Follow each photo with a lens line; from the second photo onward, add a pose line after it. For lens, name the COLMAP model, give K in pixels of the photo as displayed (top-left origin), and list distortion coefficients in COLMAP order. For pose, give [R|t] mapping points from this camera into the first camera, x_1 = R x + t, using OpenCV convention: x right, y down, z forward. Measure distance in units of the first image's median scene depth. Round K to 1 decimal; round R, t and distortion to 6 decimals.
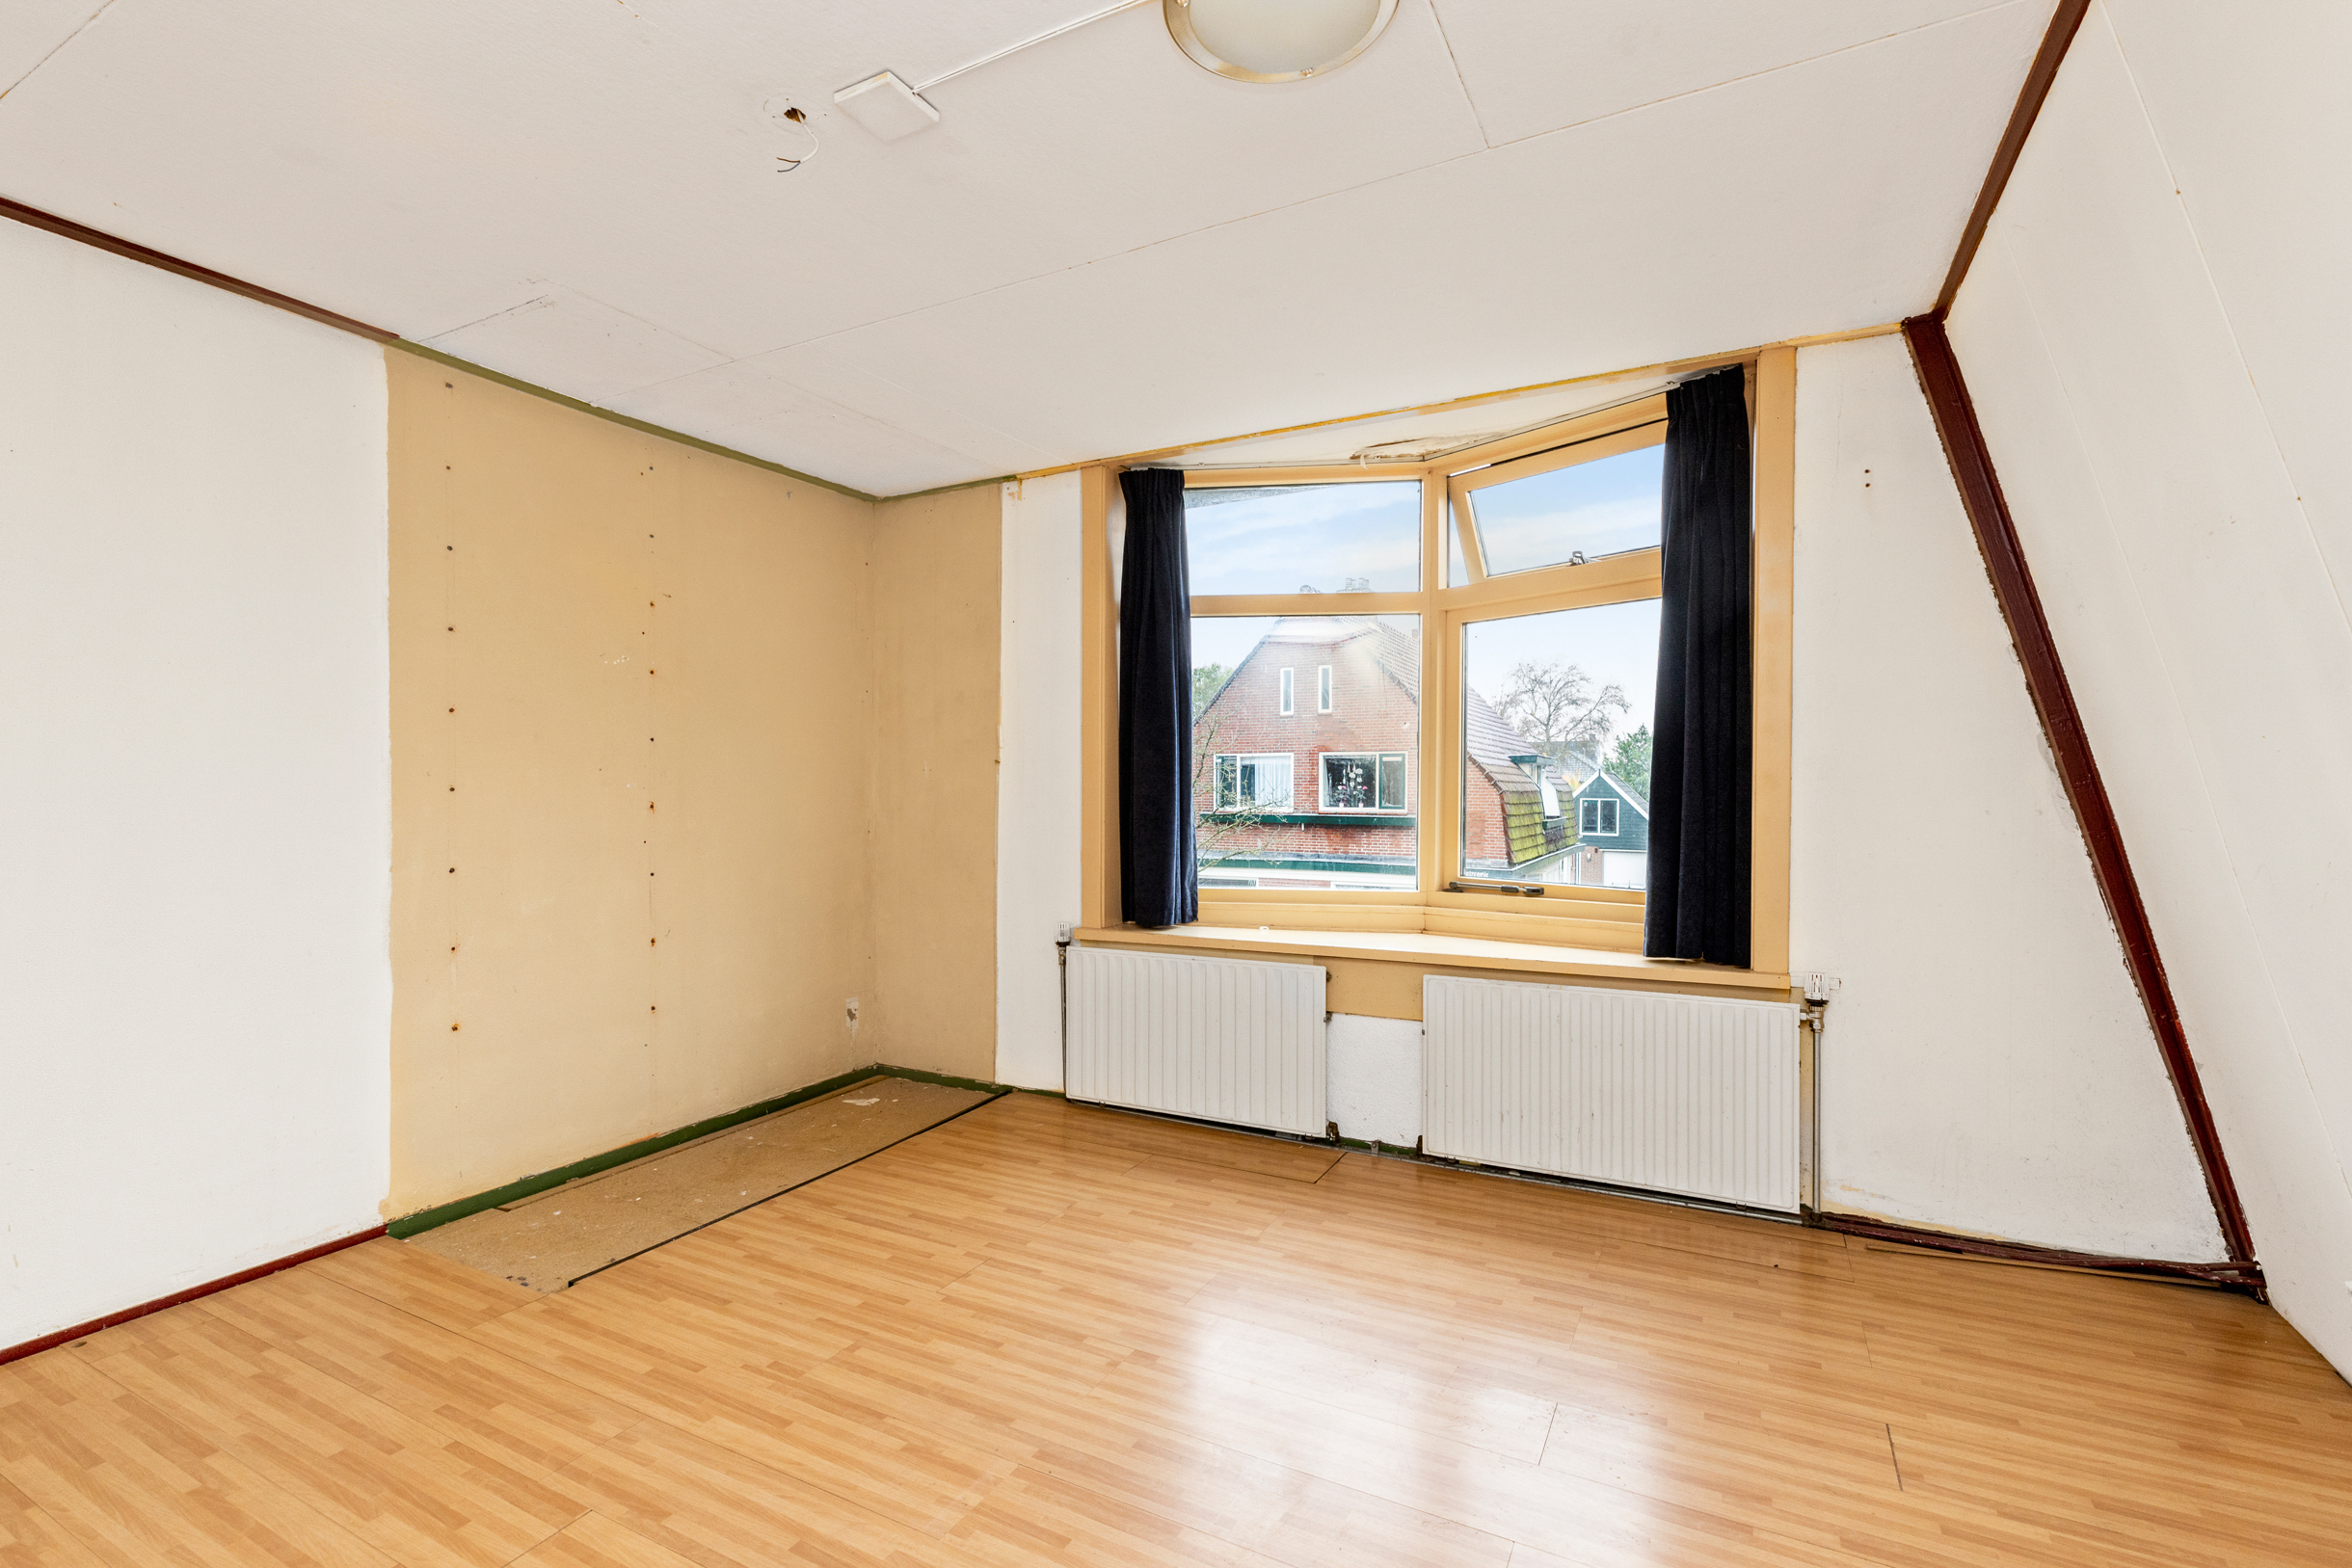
lens RADIAL K [[1069.4, 0, 1127.4], [0, 1069.4, 798.4], [0, 0, 1]] dist [0.003089, -0.000306]
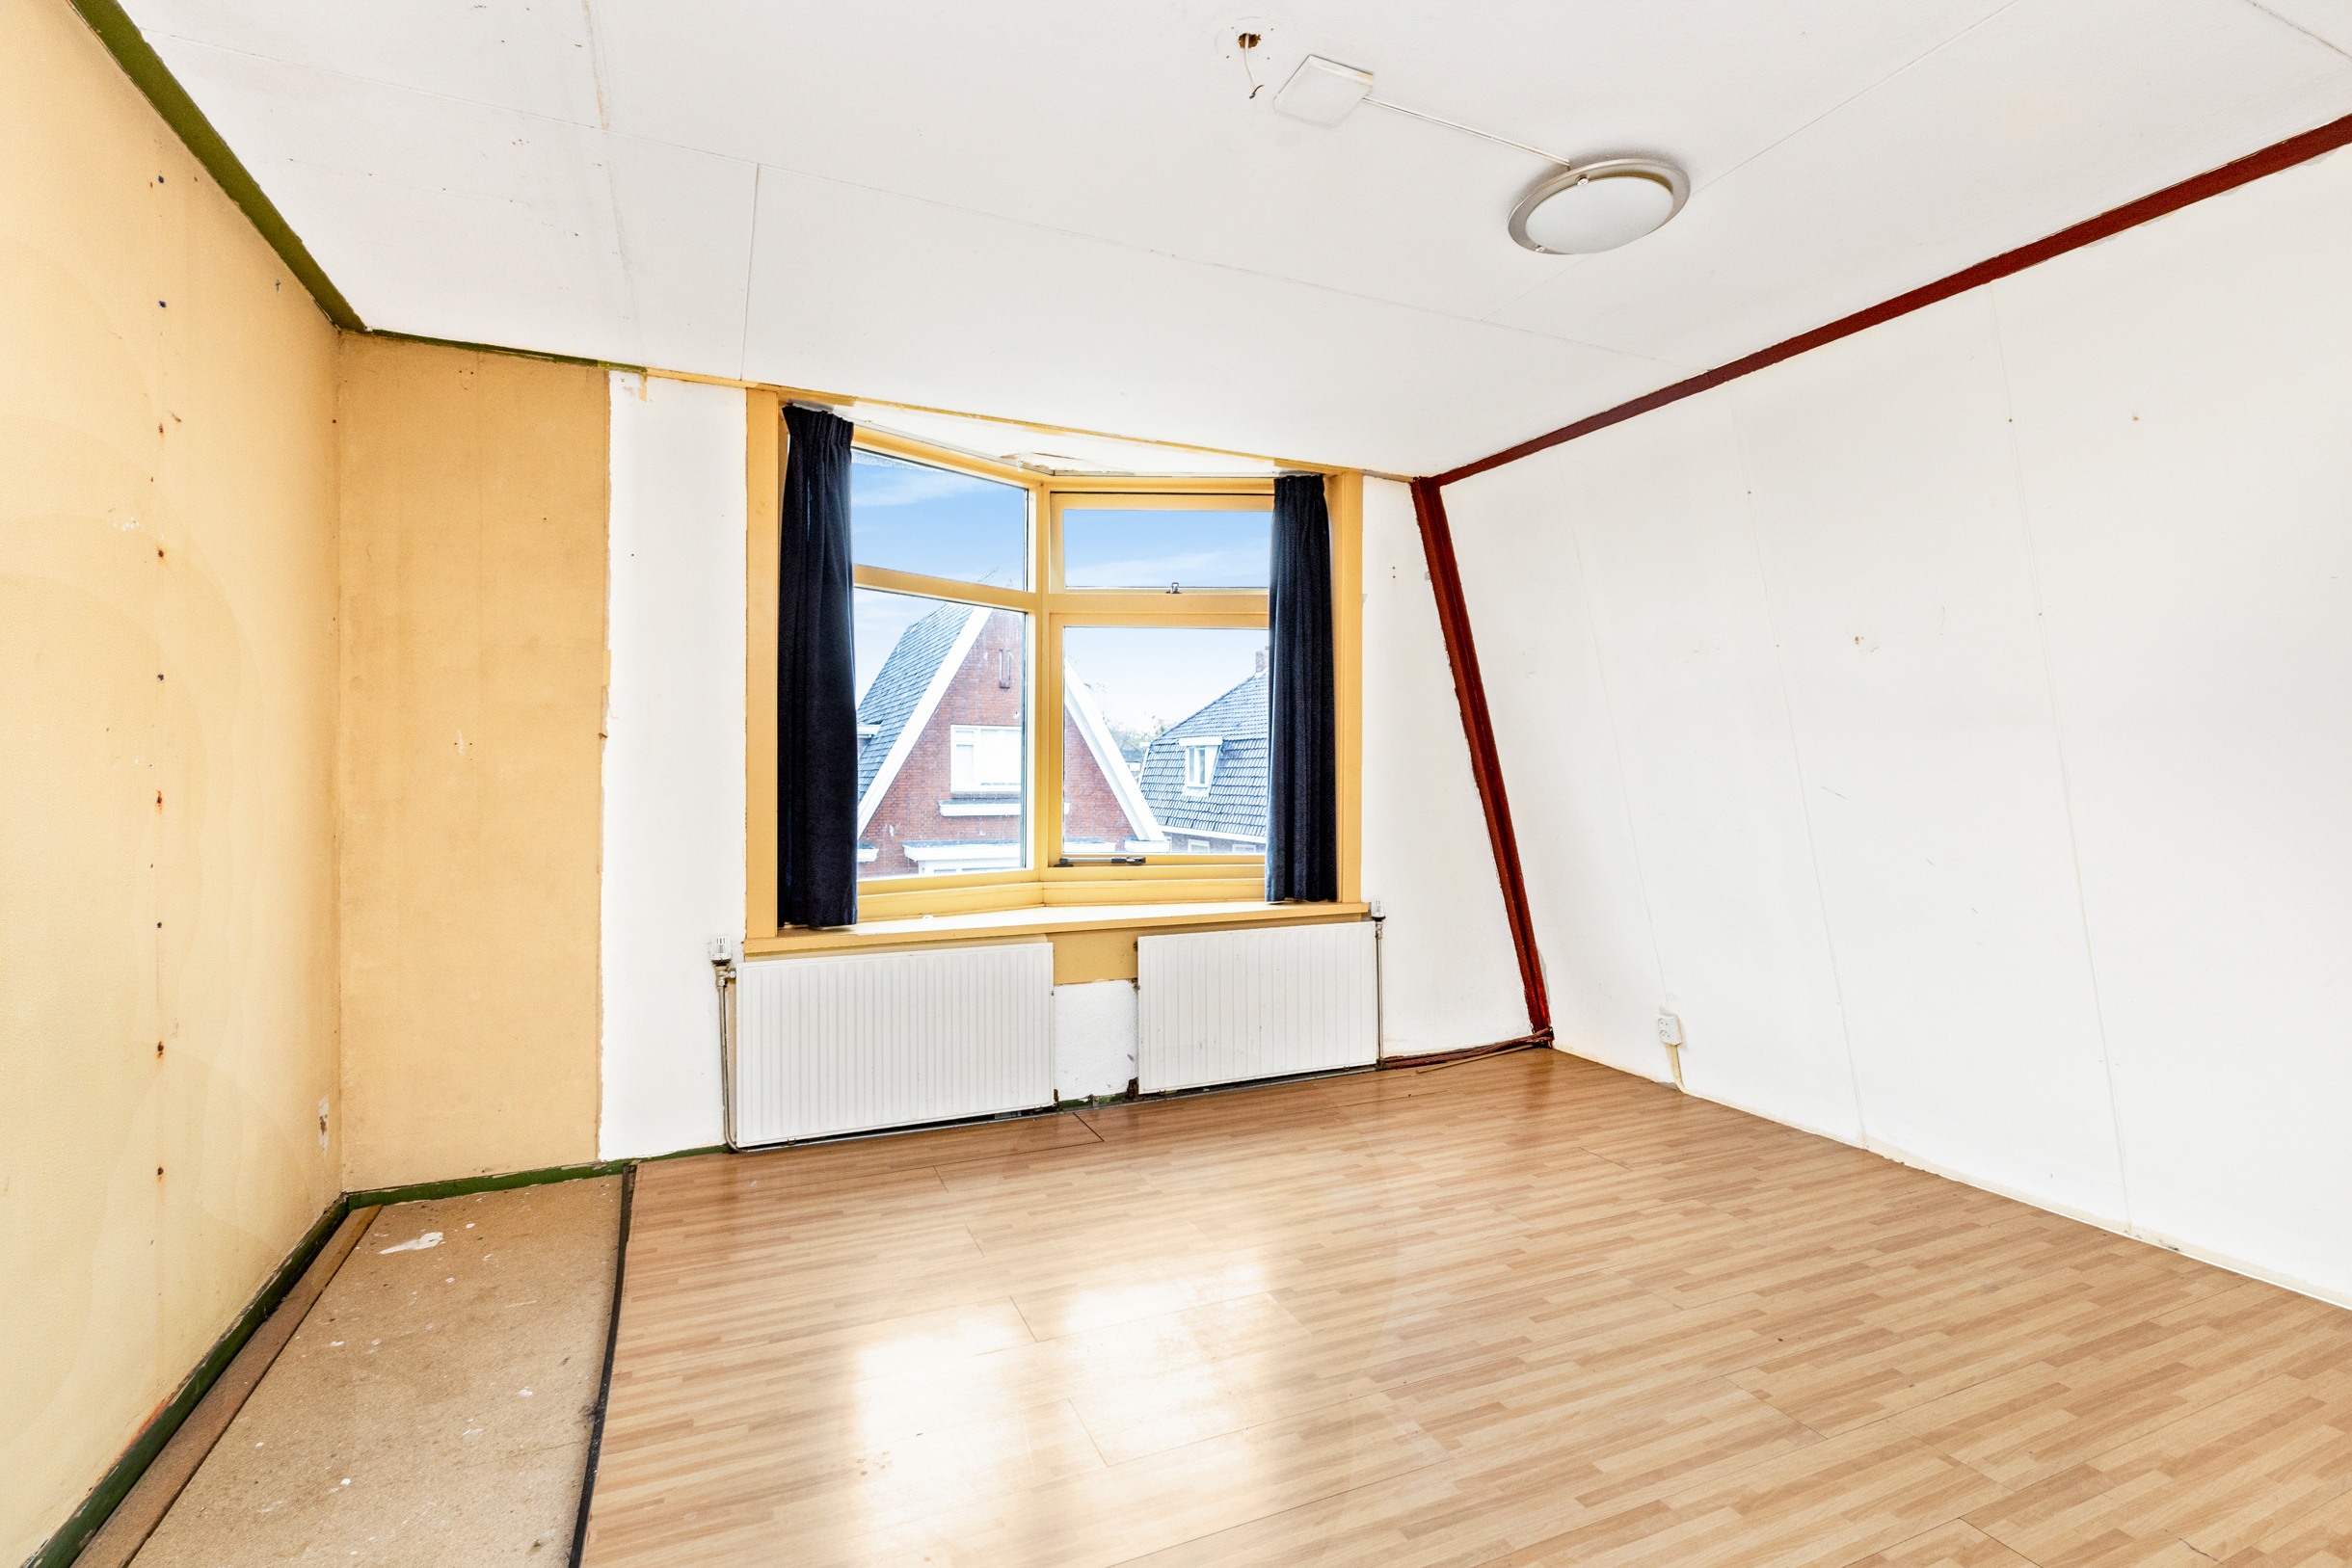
lens RADIAL K [[1069.4, 0, 1171.0], [0, 1069.4, 775.0], [0, 0, 1]] dist [0.003089, -0.000306]
pose [[0.605996, 0.004720, 0.795454, -0.580669], [0.003566, 0.999956, -0.008650, 0.002067], [-0.795460, 0.008078, 0.605953, 0.267323]]
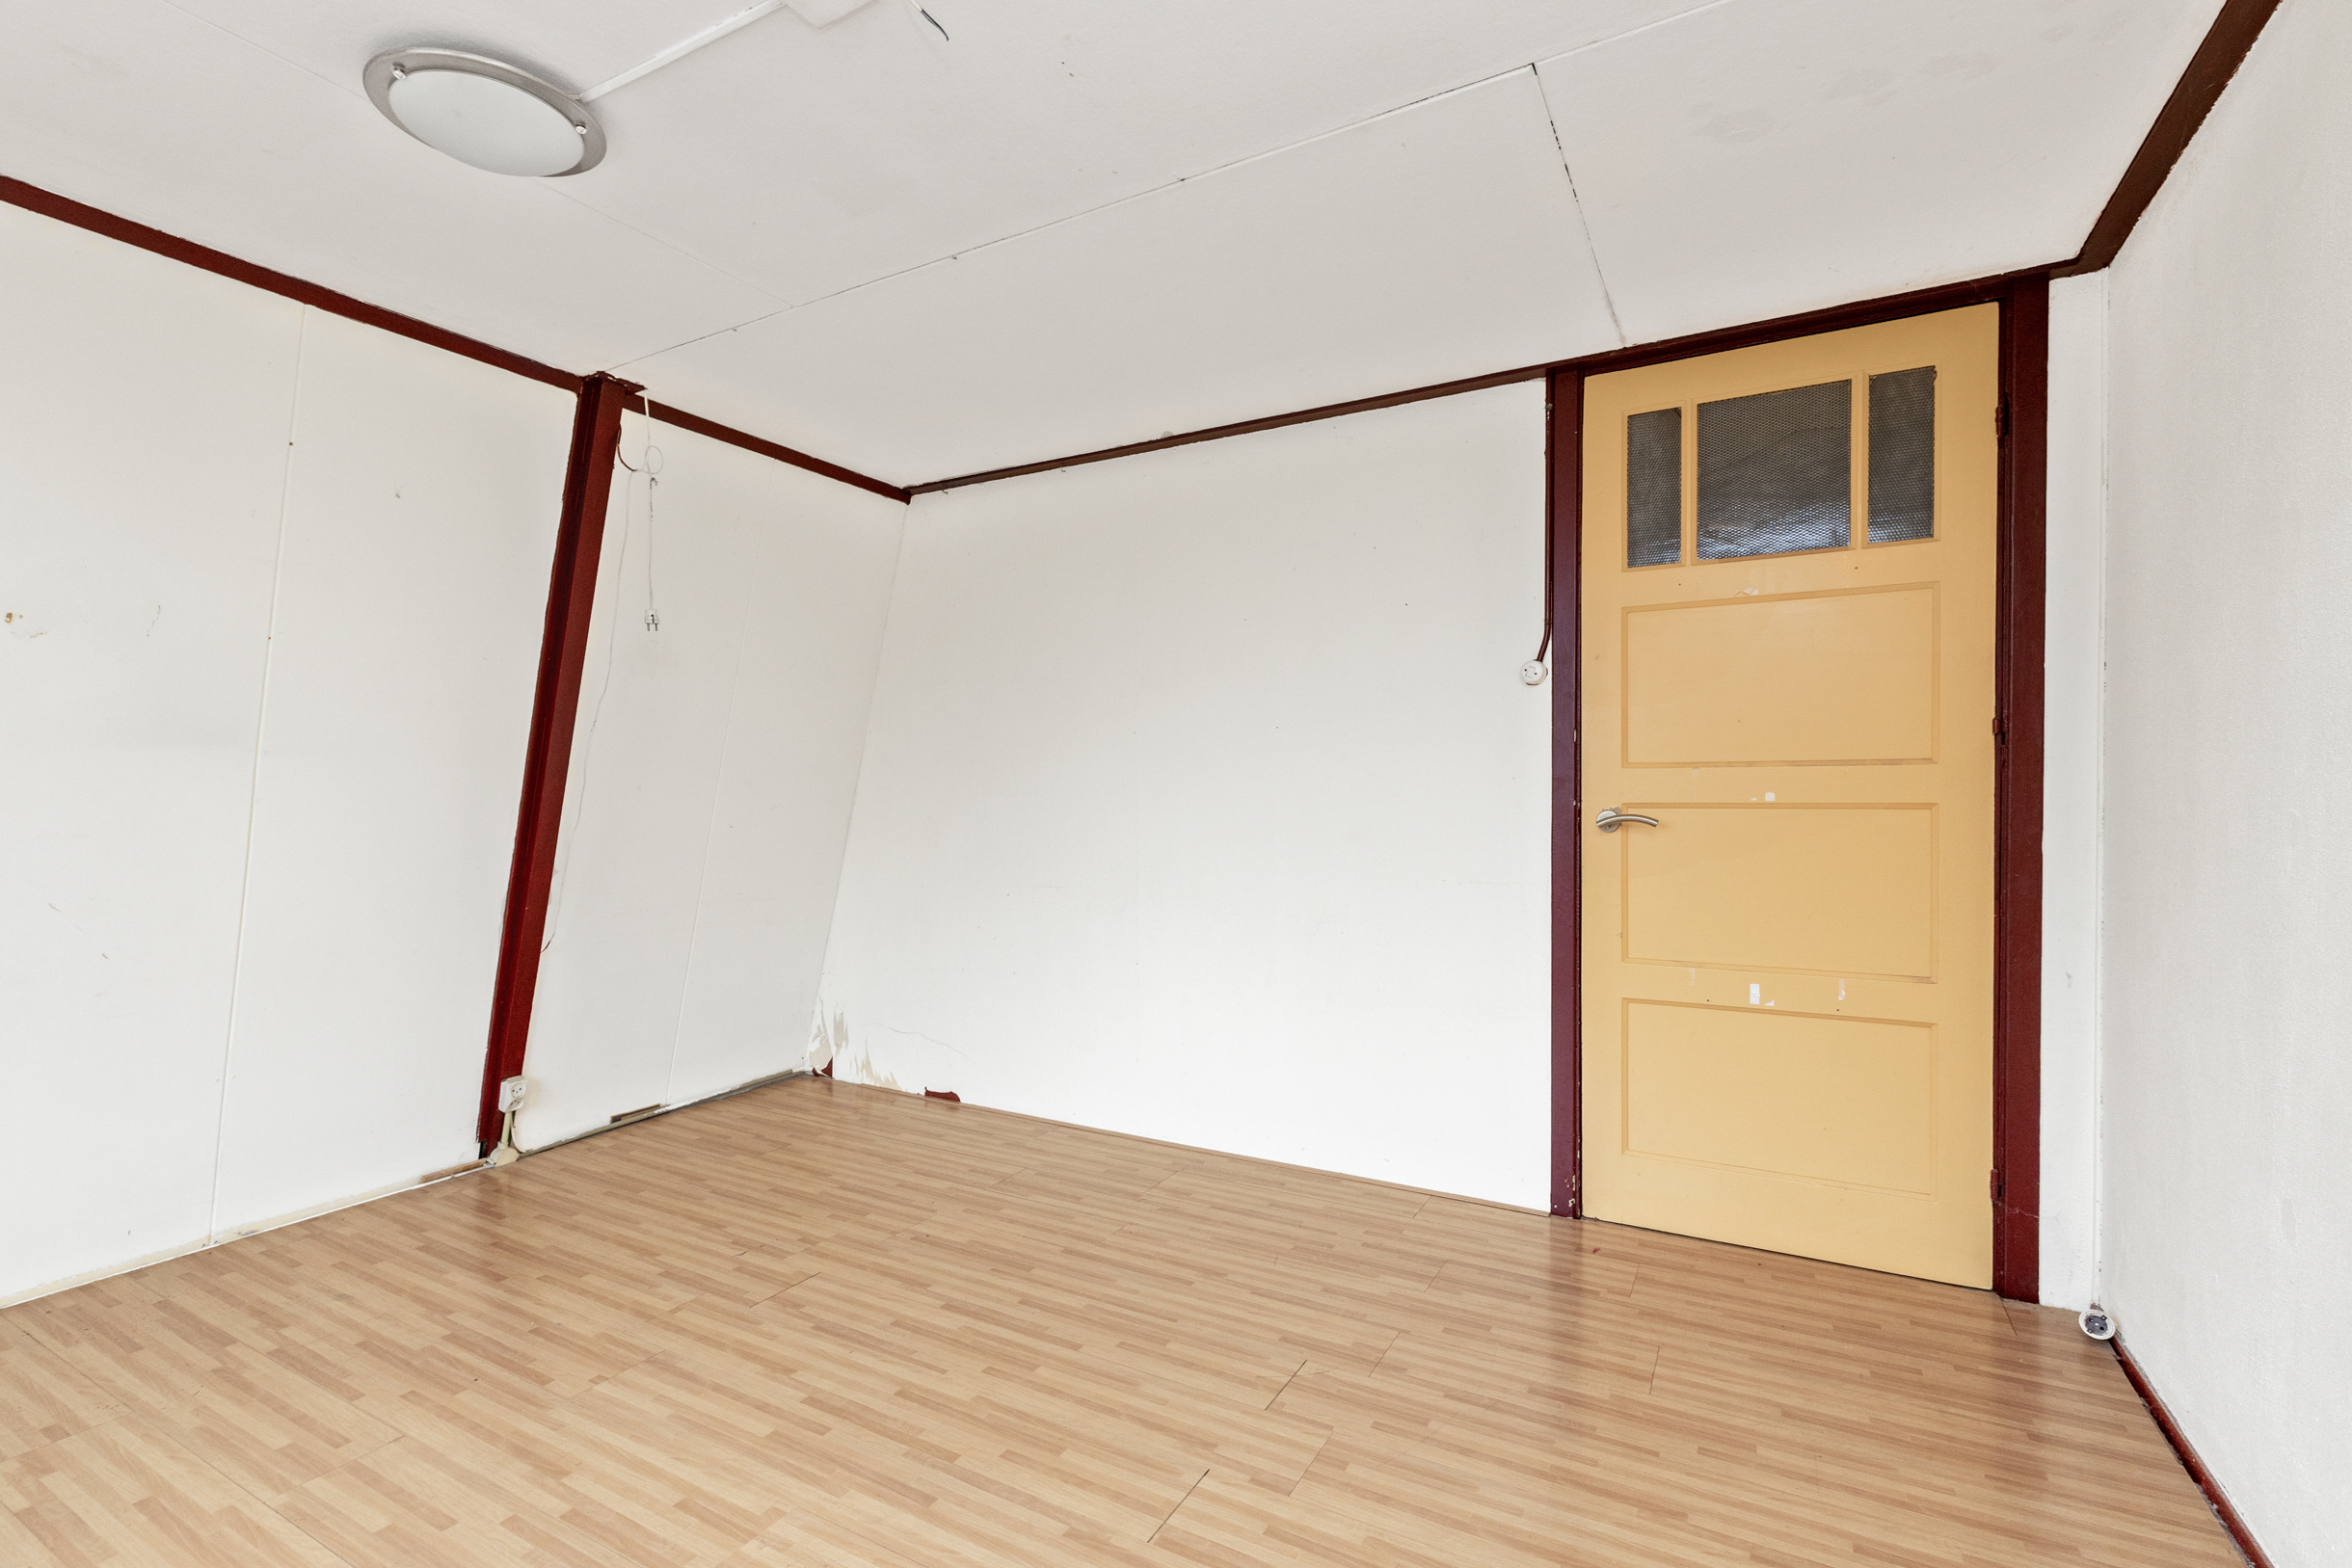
lens RADIAL K [[1069.4, 0, 1175.4], [0, 1069.4, 790.3], [0, 0, 1]] dist [0.003089, -0.000306]
pose [[-0.999983, 0.005839, -0.000496, -0.264579], [0.005834, 0.999930, 0.010310, -0.010910], [0.000556, 0.010307, -0.999947, 0.968667]]
